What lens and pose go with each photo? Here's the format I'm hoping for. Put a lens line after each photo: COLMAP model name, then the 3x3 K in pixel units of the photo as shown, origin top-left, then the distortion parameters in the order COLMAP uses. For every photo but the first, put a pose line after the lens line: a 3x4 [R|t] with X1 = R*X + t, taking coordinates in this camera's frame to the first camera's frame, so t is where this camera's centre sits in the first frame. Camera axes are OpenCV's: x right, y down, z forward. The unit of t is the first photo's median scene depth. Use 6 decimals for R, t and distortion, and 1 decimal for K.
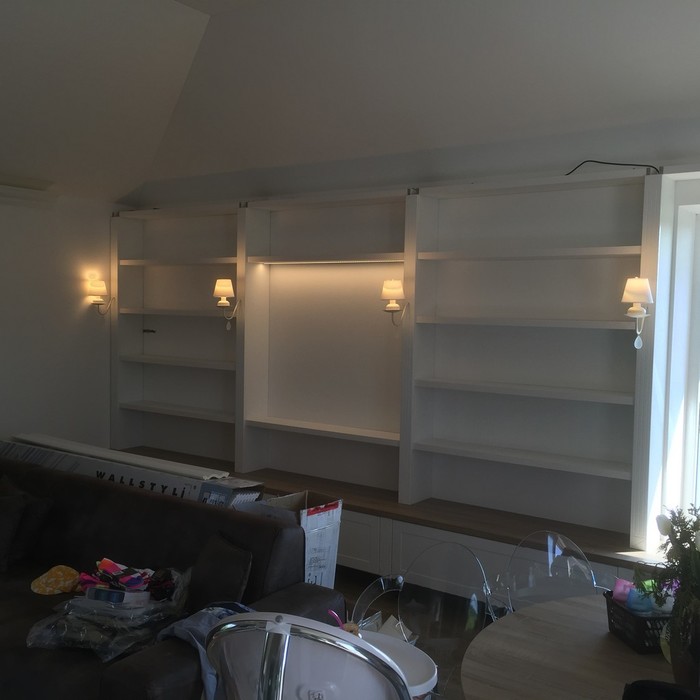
lens RADIAL K [[795.2, 0, 349.2], [0, 795.2, 359.5], [0, 0, 1]] dist [0.006281, 0.000135]
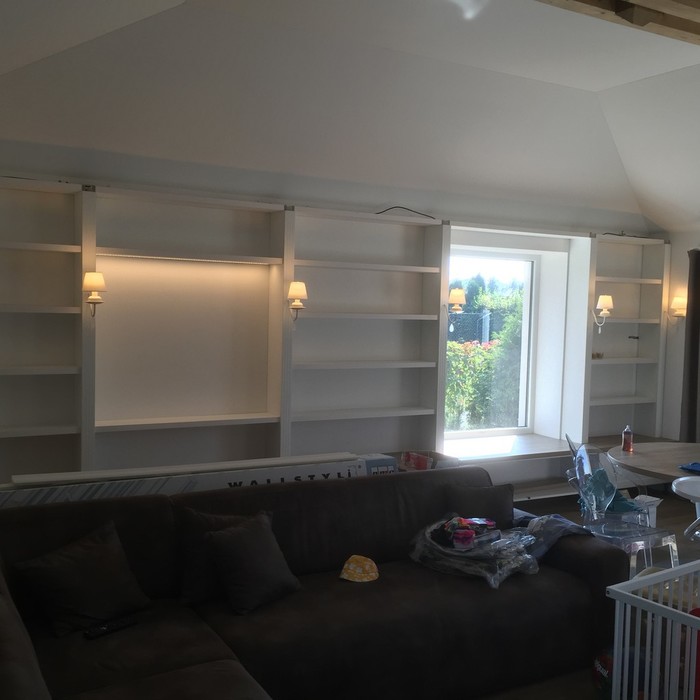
lens RADIAL K [[797.0, 0, 350.0], [0, 797.0, 350.0], [0, 0, 1]] dist [0.064795, -0.031877]
pose [[0.405315, -0.060014, 0.912205, -1.028894], [0.040720, 0.998038, 0.047567, -0.052427], [-0.913270, 0.017865, 0.406964, 0.440927]]
